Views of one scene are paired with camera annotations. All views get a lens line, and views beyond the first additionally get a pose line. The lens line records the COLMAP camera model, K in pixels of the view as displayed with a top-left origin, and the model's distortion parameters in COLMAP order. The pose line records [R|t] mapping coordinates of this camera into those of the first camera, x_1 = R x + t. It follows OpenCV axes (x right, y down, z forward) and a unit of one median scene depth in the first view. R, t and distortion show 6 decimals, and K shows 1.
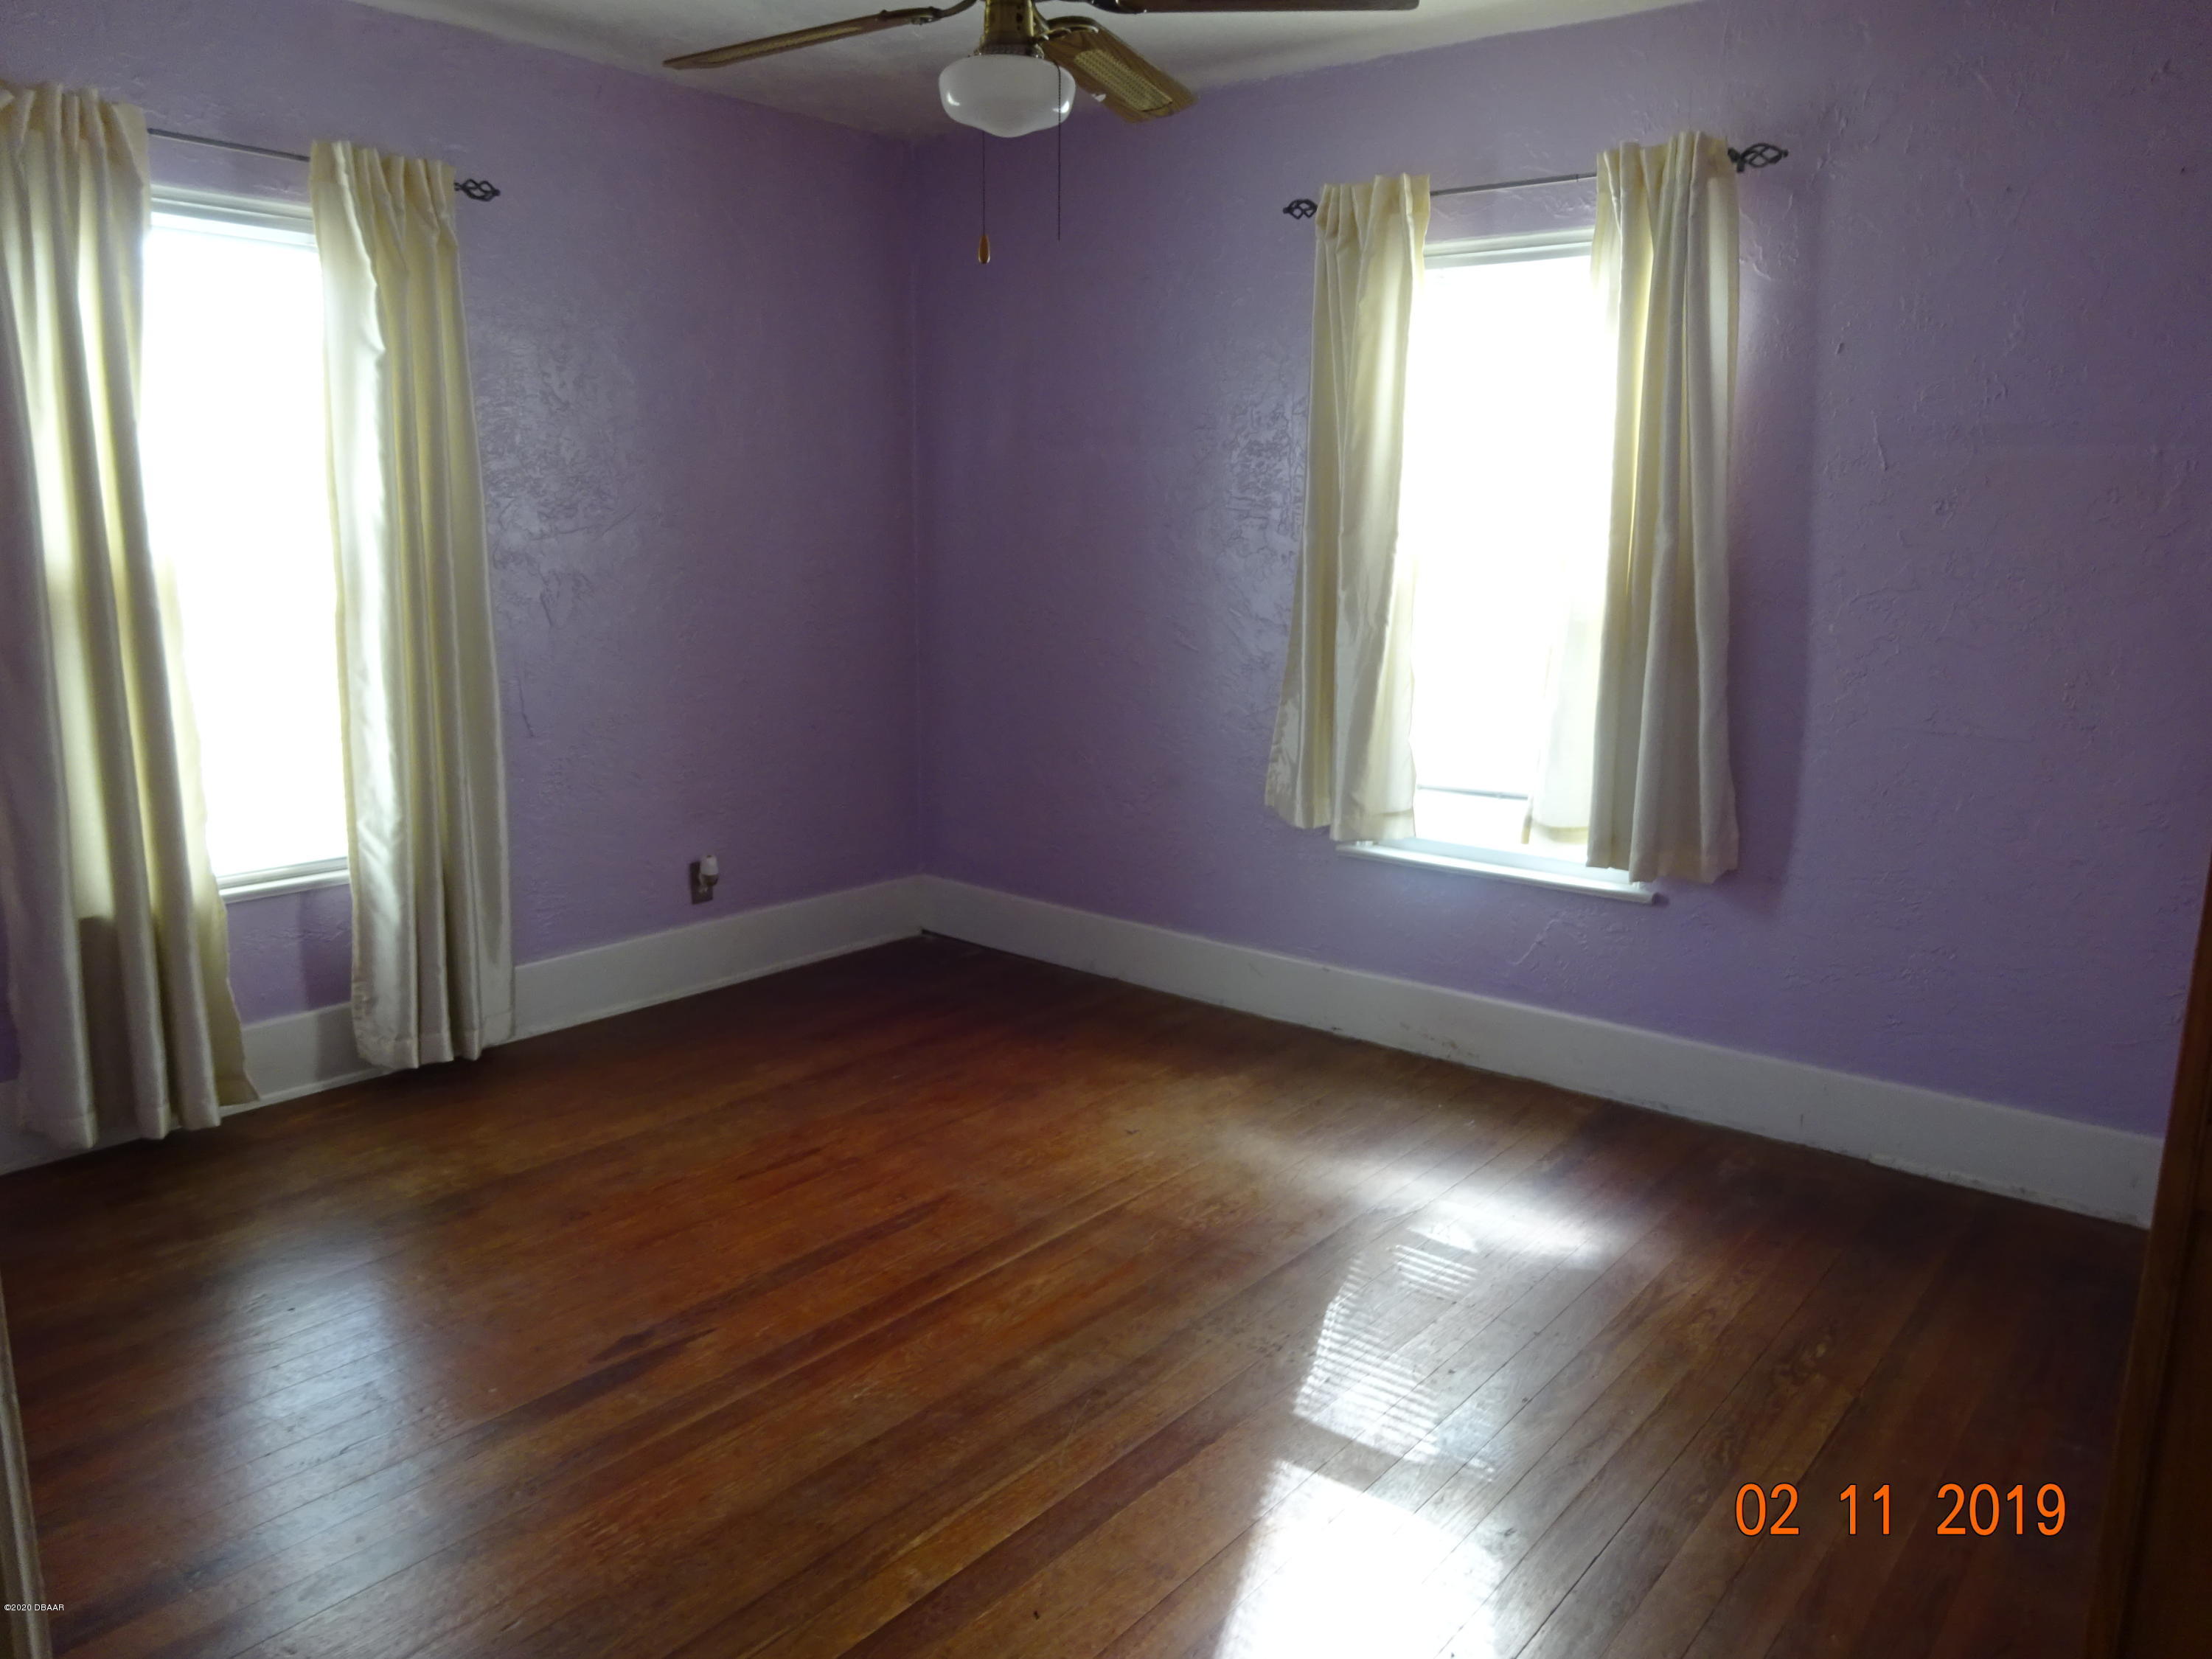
lens RADIAL K [[1615.7, 0, 1106.0], [0, 1615.7, 829.5], [0, 0, 1]] dist [-0.020752, 0.003532]
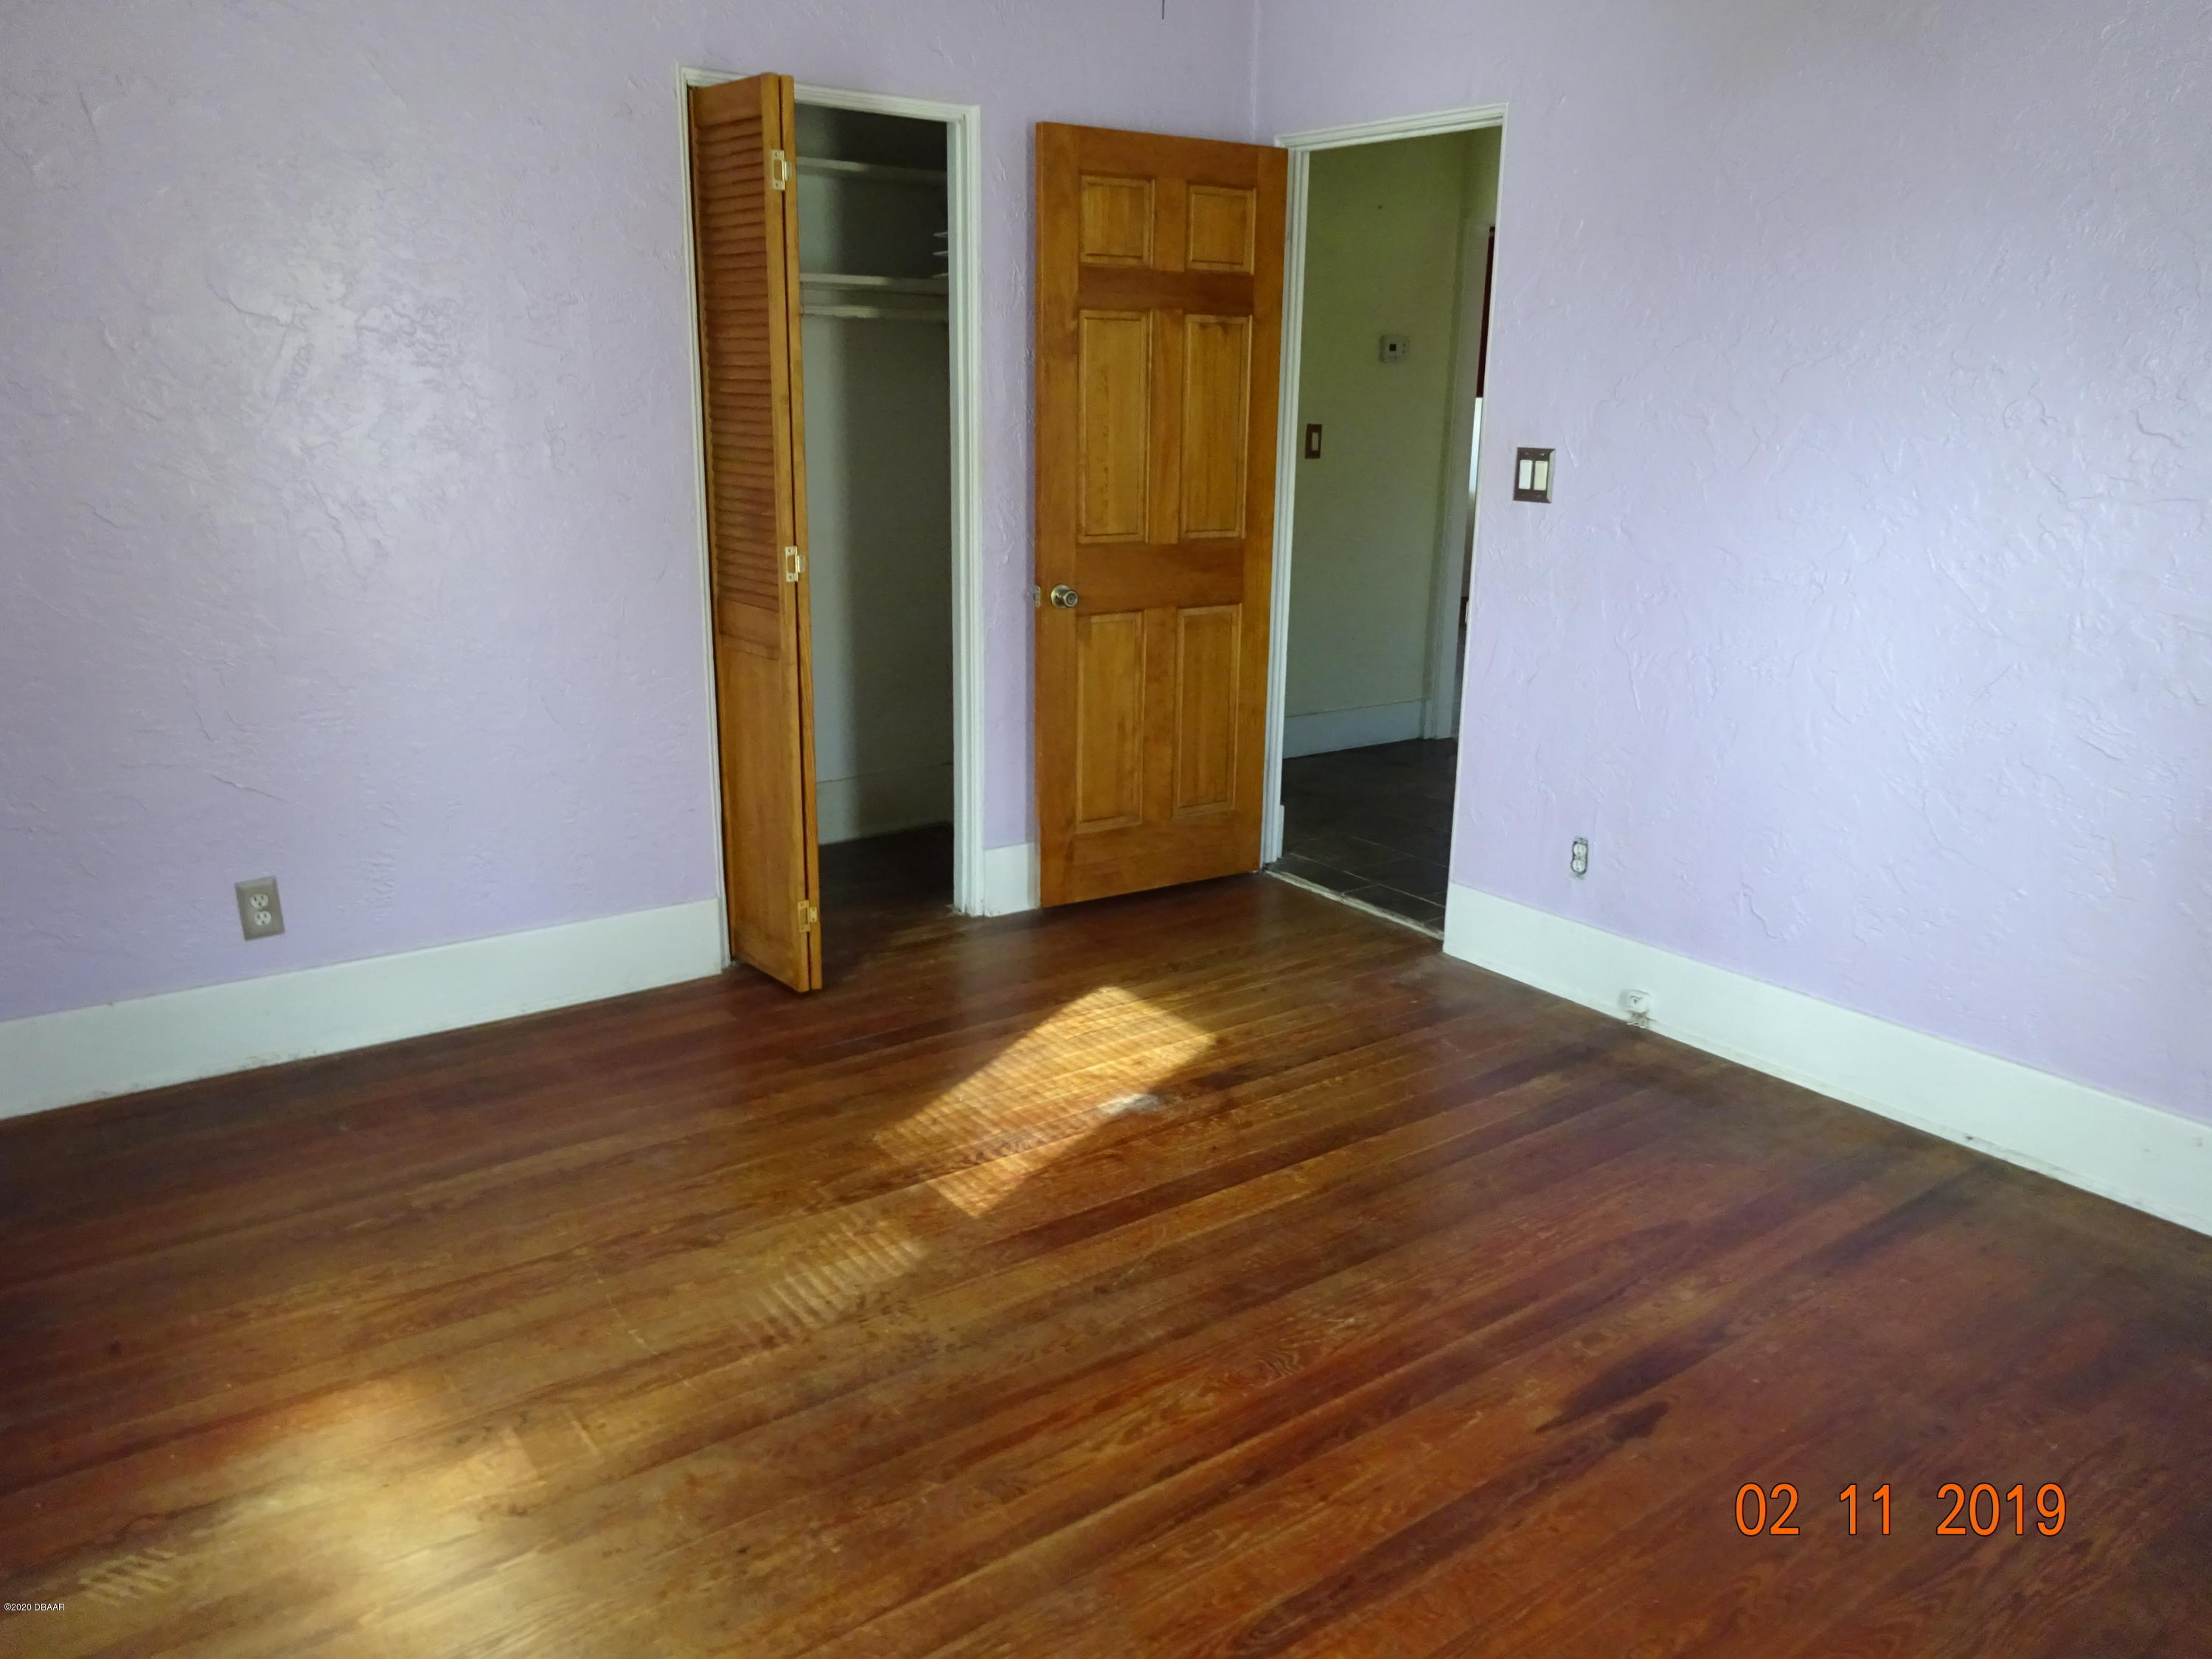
lens RADIAL K [[1615.7, 0, 1106.0], [0, 1615.7, 829.5], [0, 0, 1]] dist [-0.020752, 0.003532]
pose [[-0.967820, -0.096343, 0.232470, -0.199282], [0.021097, 0.889492, 0.456463, -0.330432], [-0.250757, 0.446679, -0.858836, 1.649962]]
